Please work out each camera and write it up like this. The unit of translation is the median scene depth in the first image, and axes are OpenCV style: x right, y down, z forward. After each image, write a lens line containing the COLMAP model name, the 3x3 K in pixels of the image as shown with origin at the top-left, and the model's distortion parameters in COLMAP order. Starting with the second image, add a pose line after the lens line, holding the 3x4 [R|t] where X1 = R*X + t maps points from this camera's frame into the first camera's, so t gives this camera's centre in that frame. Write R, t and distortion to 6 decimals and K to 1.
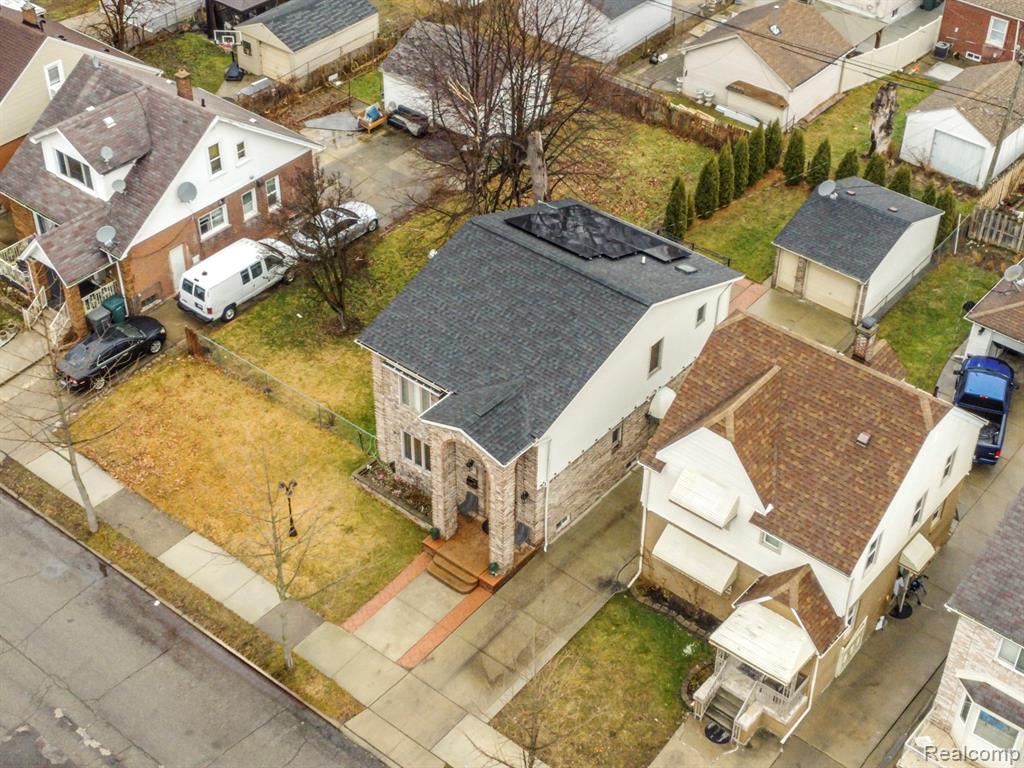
lens RADIAL K [[1482.3, 0, 514.4], [0, 1482.3, 385.0], [0, 0, 1]] dist [-0.031784, 0.079022]
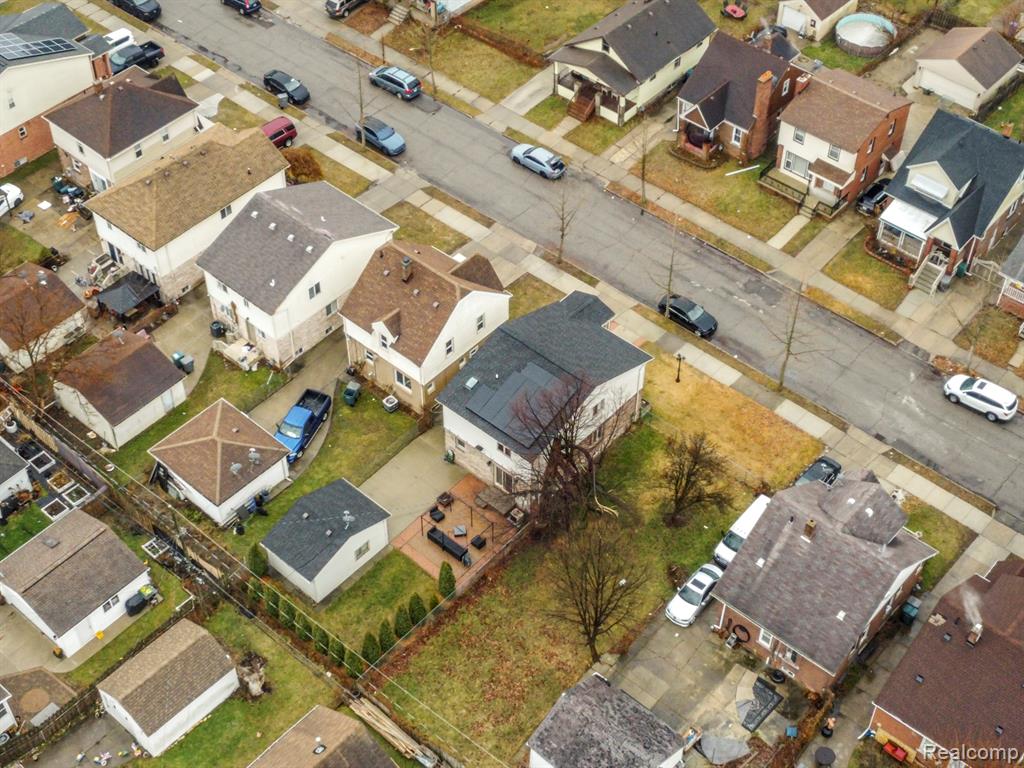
lens RADIAL K [[1482.3, 0, 514.4], [0, 1482.3, 385.0], [0, 0, 1]] dist [-0.031784, 0.079022]
pose [[-0.999384, -0.034006, 0.008704, 0.051384], [0.006143, 0.074686, 0.997188, -1.877788], [-0.034561, 0.996627, -0.074431, 1.160960]]
